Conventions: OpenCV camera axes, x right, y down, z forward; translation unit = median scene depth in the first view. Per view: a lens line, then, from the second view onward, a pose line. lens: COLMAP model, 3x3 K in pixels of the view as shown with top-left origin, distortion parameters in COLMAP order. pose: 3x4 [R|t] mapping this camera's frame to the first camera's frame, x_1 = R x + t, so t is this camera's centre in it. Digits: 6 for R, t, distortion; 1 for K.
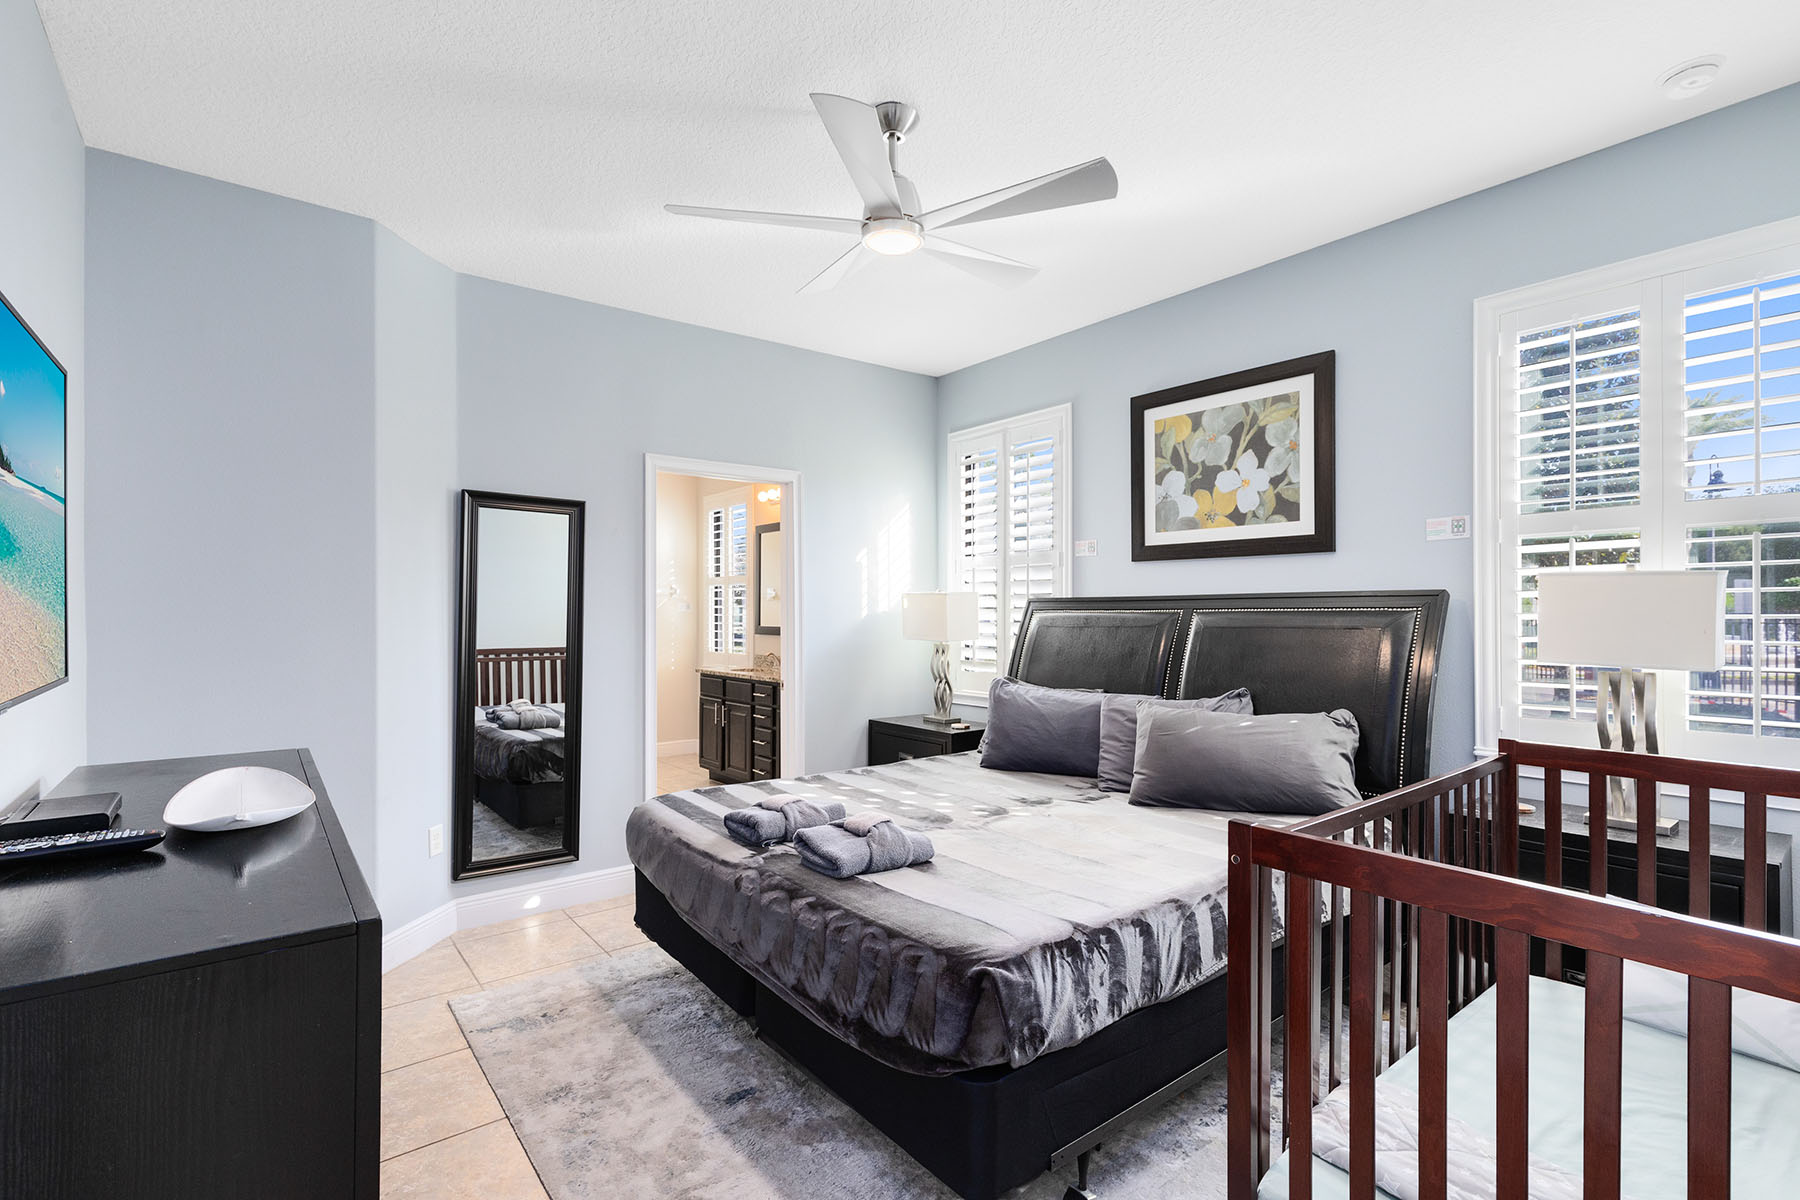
lens RADIAL K [[828.7, 0, 897.1], [0, 828.7, 606.4], [0, 0, 1]] dist [0.002052, -0.000607]
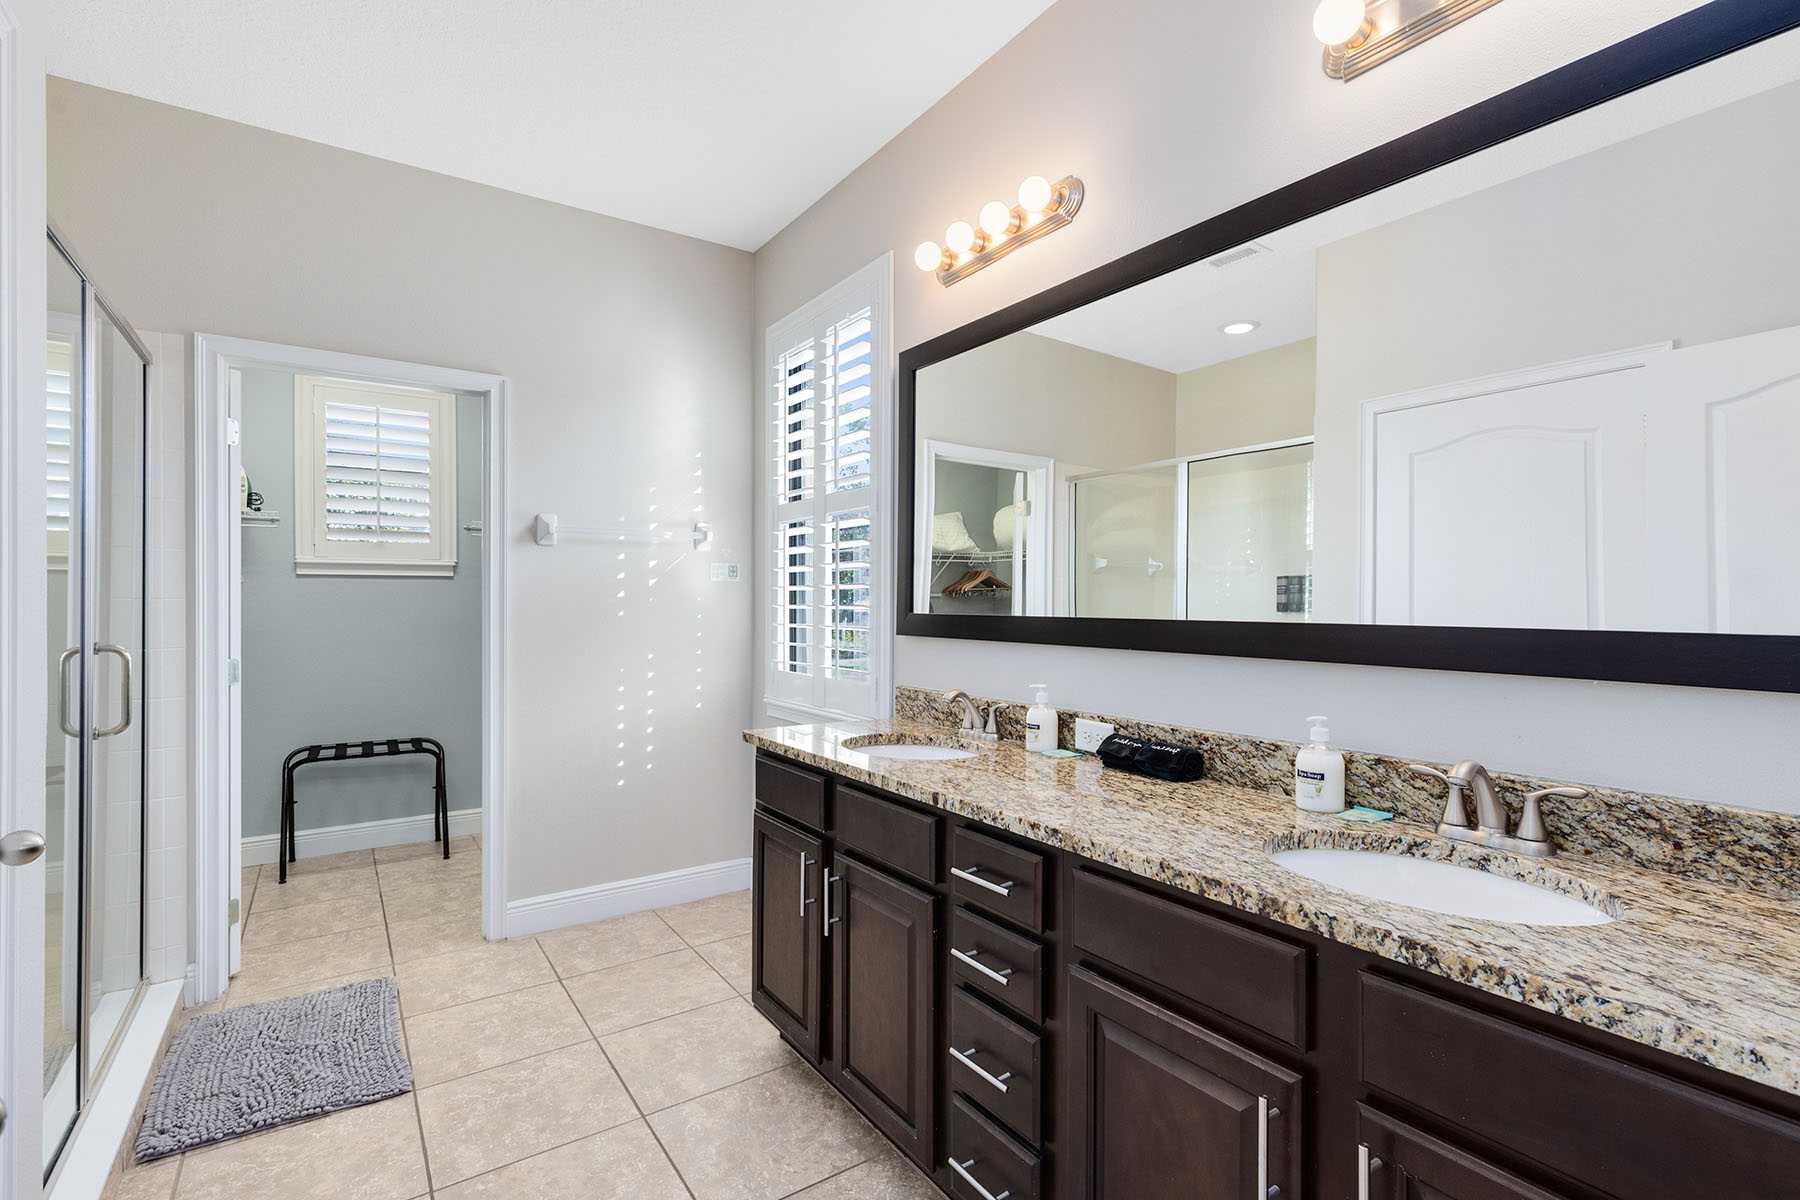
lens RADIAL K [[828.7, 0, 897.1], [0, 828.7, 606.4], [0, 0, 1]] dist [0.002052, -0.000607]
pose [[0.997682, 0.005175, -0.067851, -0.137763], [-0.005037, 0.999985, 0.002194, 0.018599], [0.067861, -0.001847, 0.997693, 0.585438]]
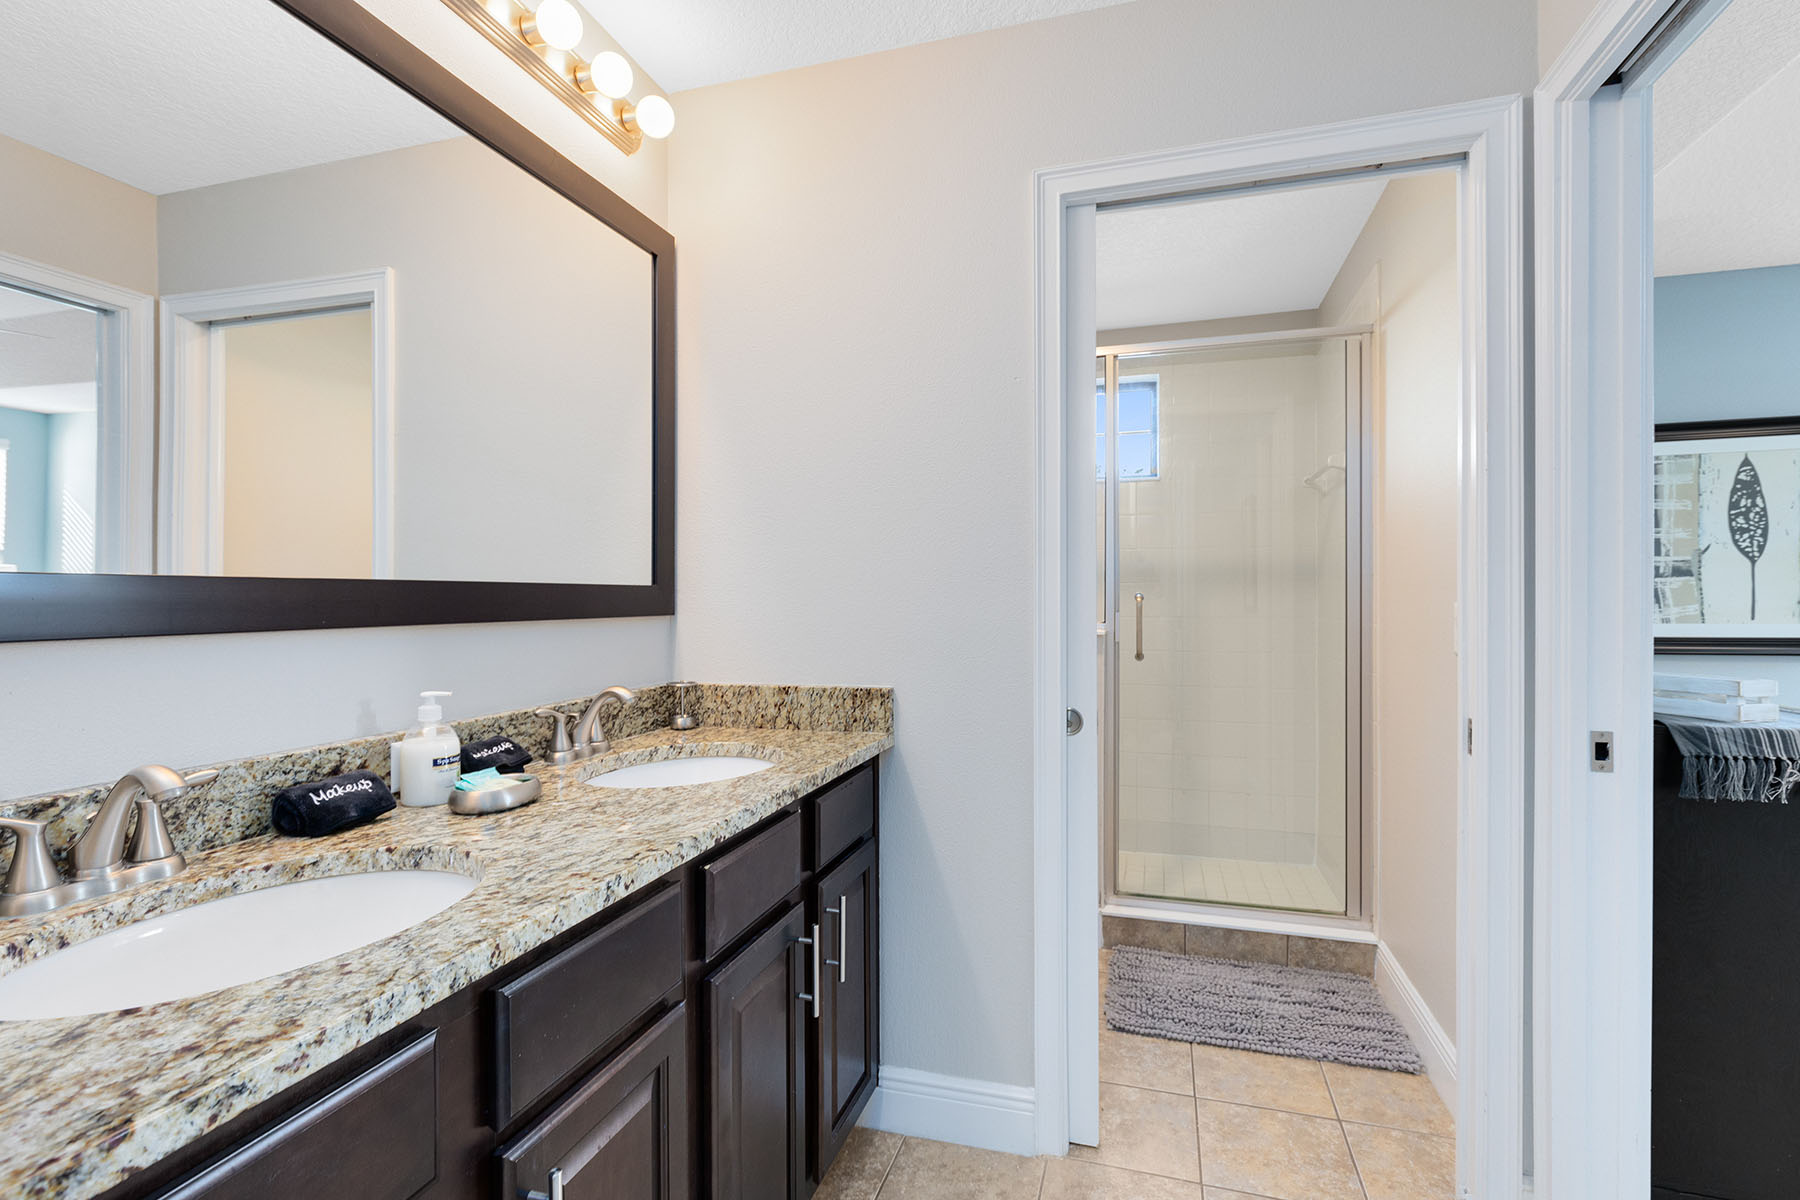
lens RADIAL K [[828.7, 0, 897.1], [0, 828.7, 606.4], [0, 0, 1]] dist [0.002052, -0.000607]
pose [[-0.567950, 0.001260, 0.823062, -0.288238], [0.002689, 0.999996, 0.000325, 0.027896], [-0.823059, 0.002398, -0.567951, 0.863608]]
